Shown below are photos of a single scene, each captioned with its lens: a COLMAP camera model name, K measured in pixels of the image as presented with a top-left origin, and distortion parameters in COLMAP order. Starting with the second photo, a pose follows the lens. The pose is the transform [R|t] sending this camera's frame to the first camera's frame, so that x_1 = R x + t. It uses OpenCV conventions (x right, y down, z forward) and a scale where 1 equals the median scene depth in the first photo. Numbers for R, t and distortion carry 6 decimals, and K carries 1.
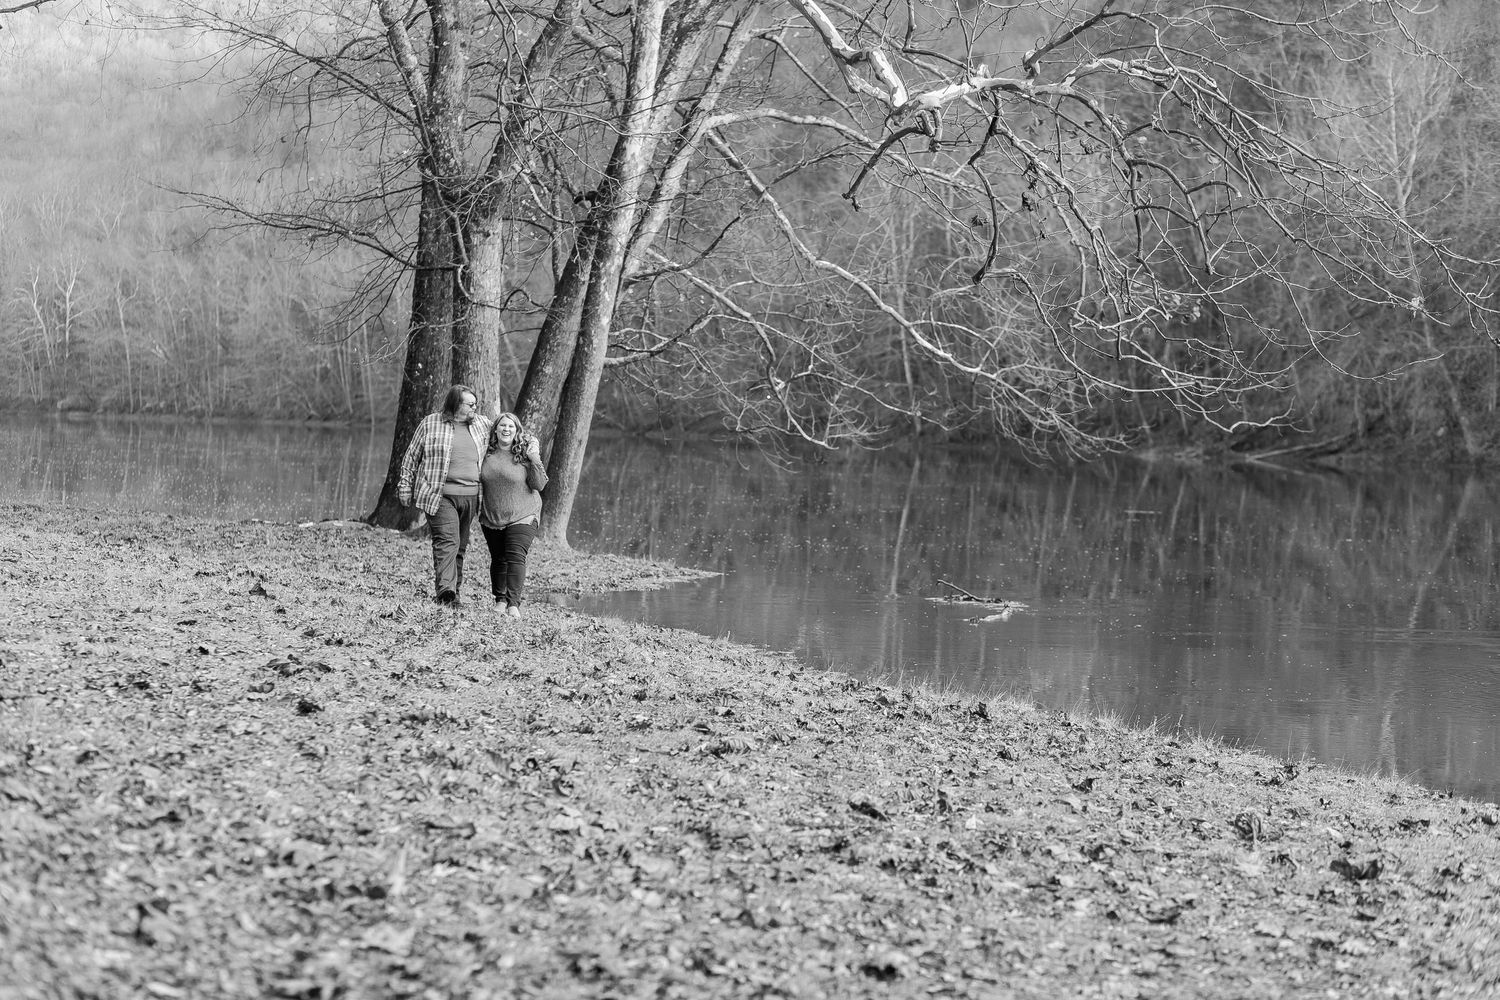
lens RADIAL K [[3481.6, 0, 750.0], [0, 3481.6, 500.0], [0, 0, 1]] dist [-0.034555, -0.142919]
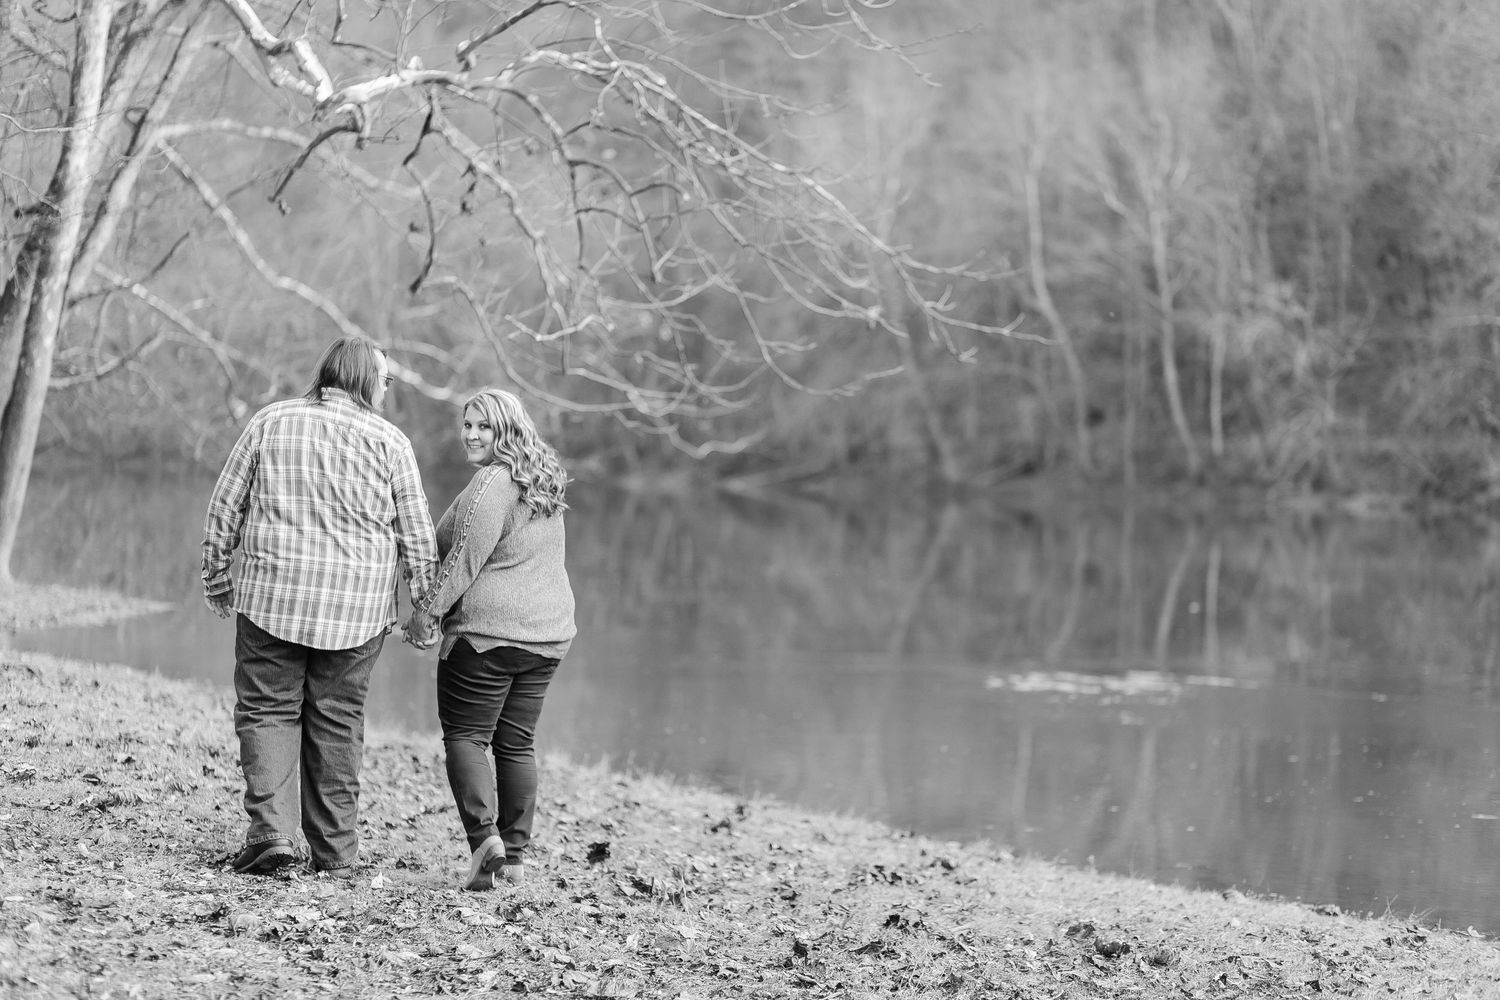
lens RADIAL K [[3502.0, 0, 750.0], [0, 3502.0, 500.0], [0, 0, 1]] dist [-0.018269, -0.100074]
pose [[0.989255, -0.005900, 0.146079, 0.018572], [0.007098, 0.999945, -0.007680, 0.001293], [-0.146026, 0.008634, 0.989243, 0.062051]]
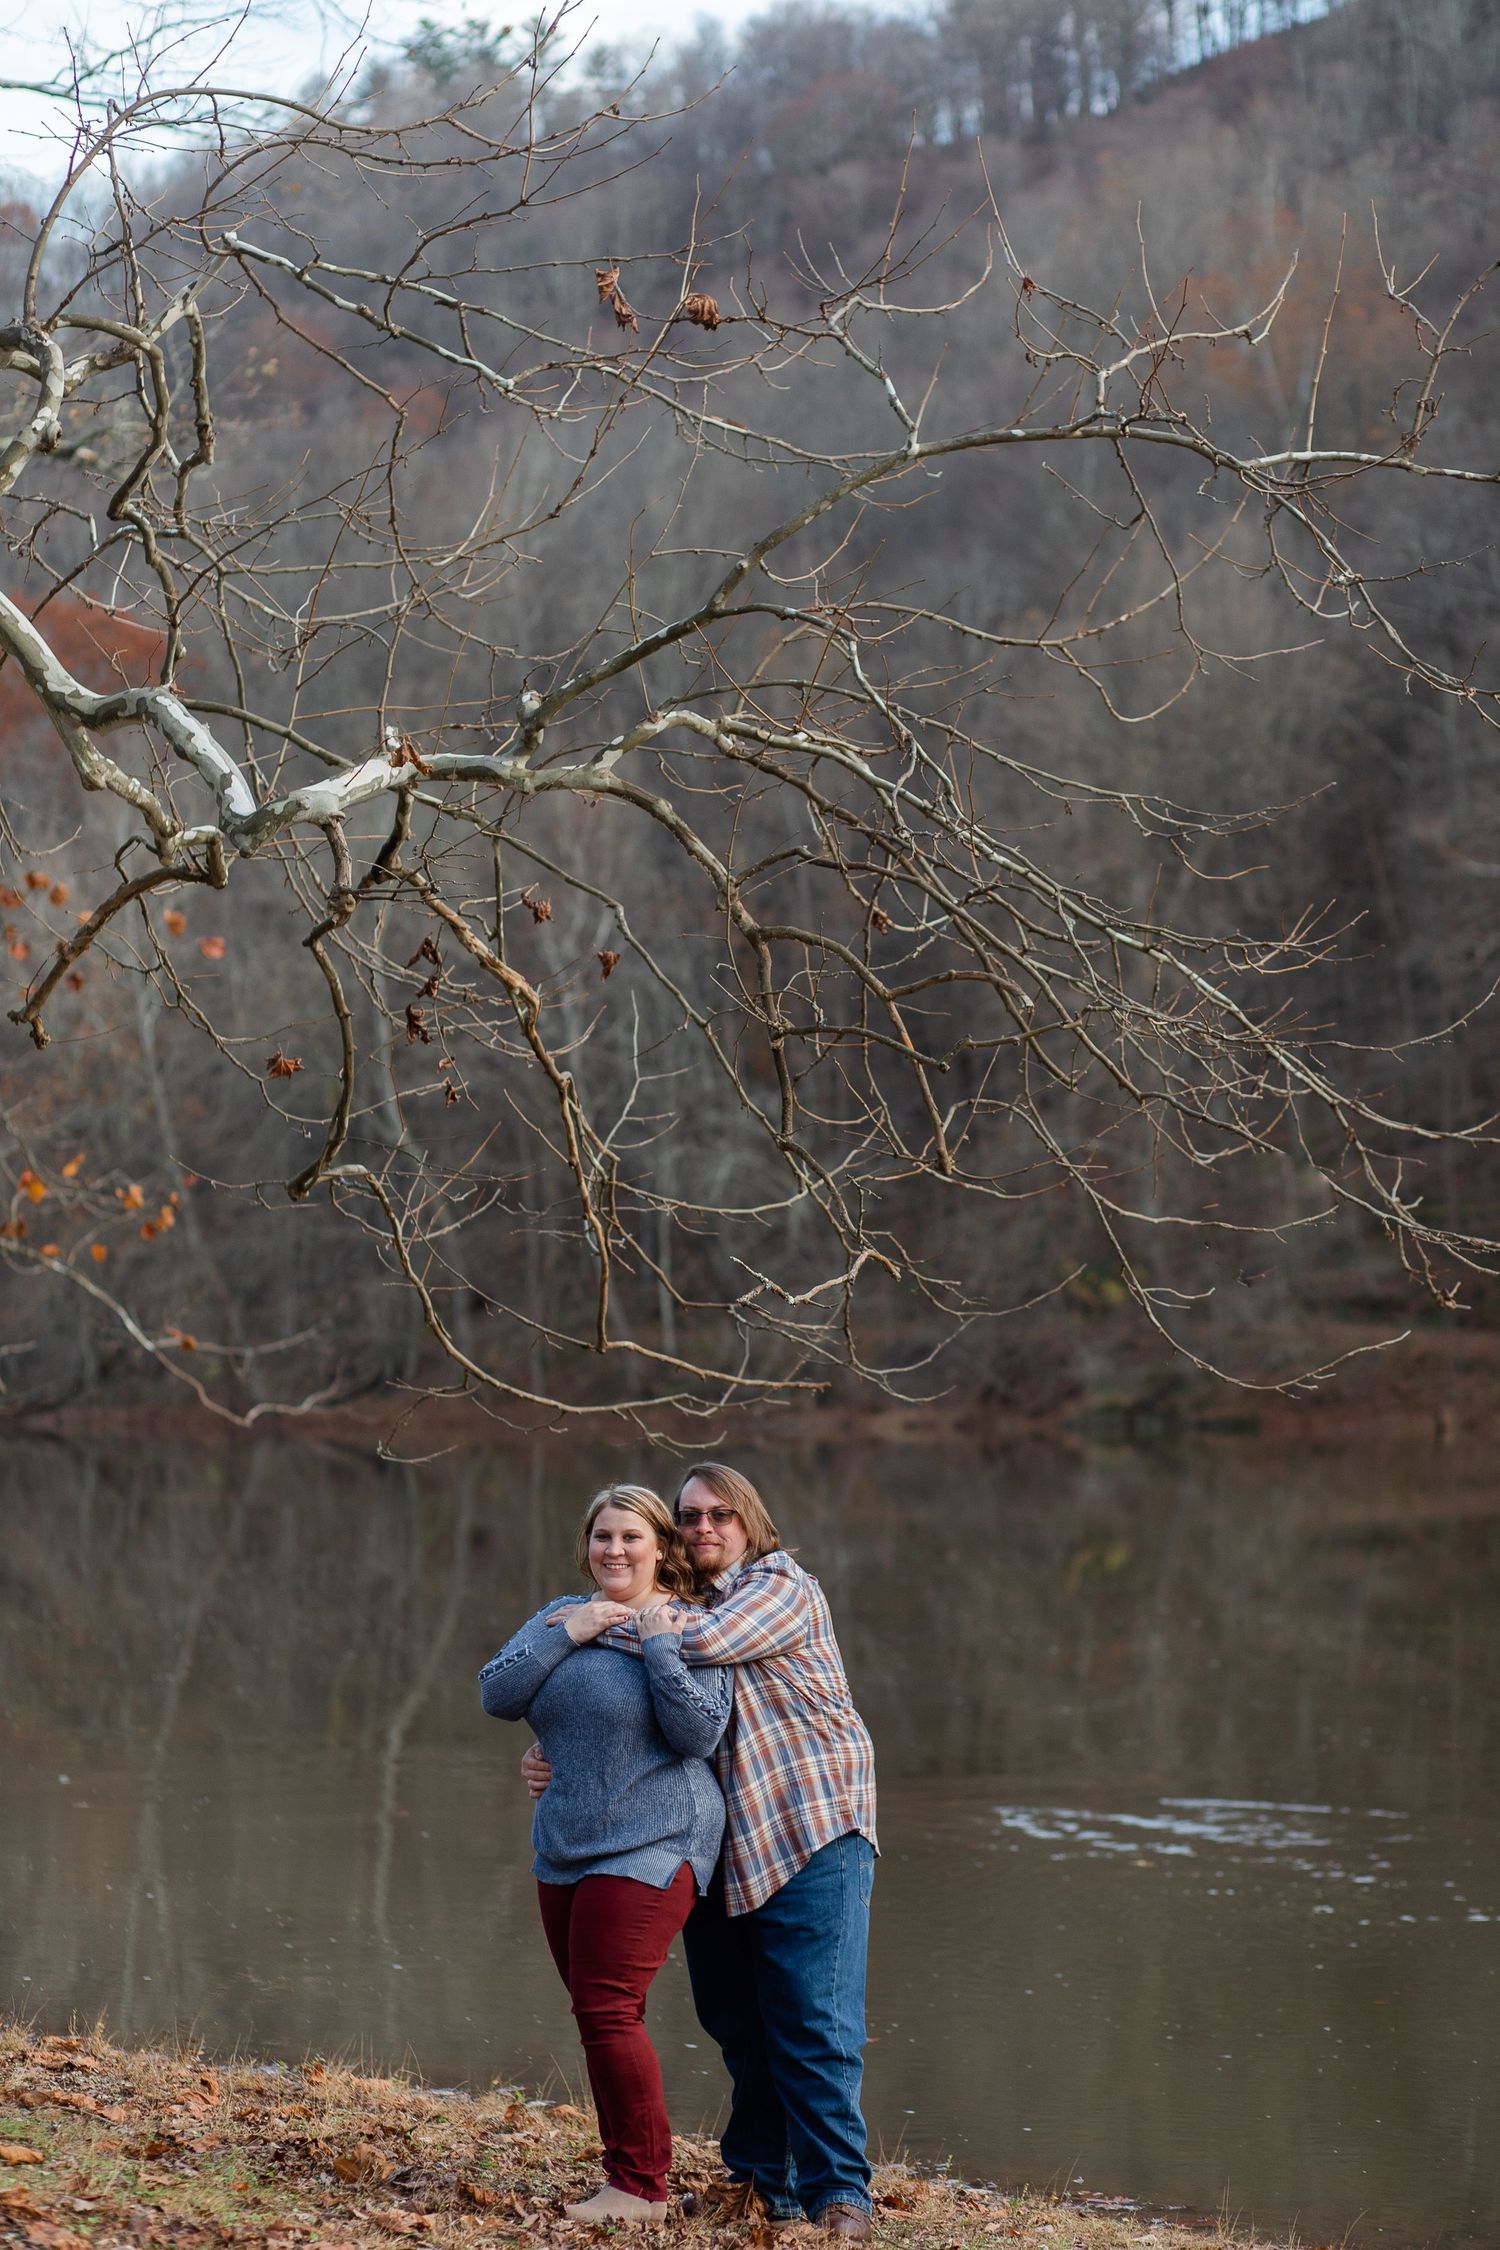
lens RADIAL K [[5253.0, 0, 750.0], [0, 5253.0, 1125.0], [0, 0, 1]] dist [-0.018269, -0.100074]
pose [[0.952627, -0.018770, 0.303563, -0.102137], [0.039046, 0.997382, -0.060863, -0.029344], [-0.301626, 0.069833, 0.950866, 0.338048]]
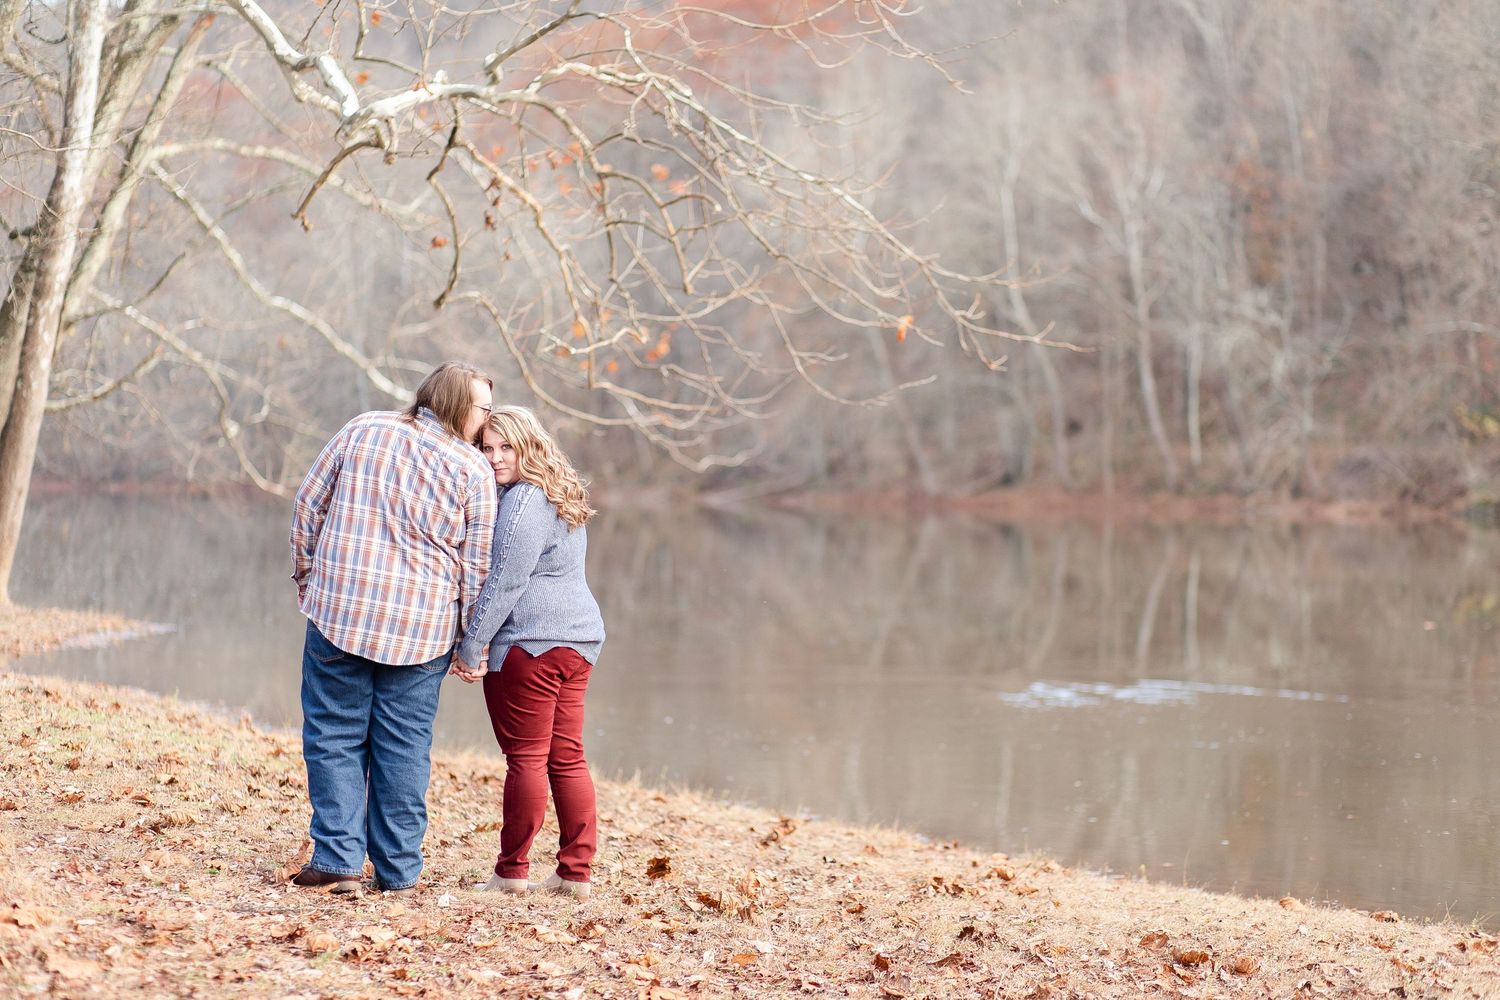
lens RADIAL K [[3502.0, 0, 750.0], [0, 3502.0, 500.0], [0, 0, 1]] dist [-0.018269, -0.100074]
pose [[0.988063, -0.017701, 0.153029, 0.003843], [0.019743, 0.999735, -0.011837, 0.001779], [-0.152779, 0.014718, 0.988151, 0.069312]]
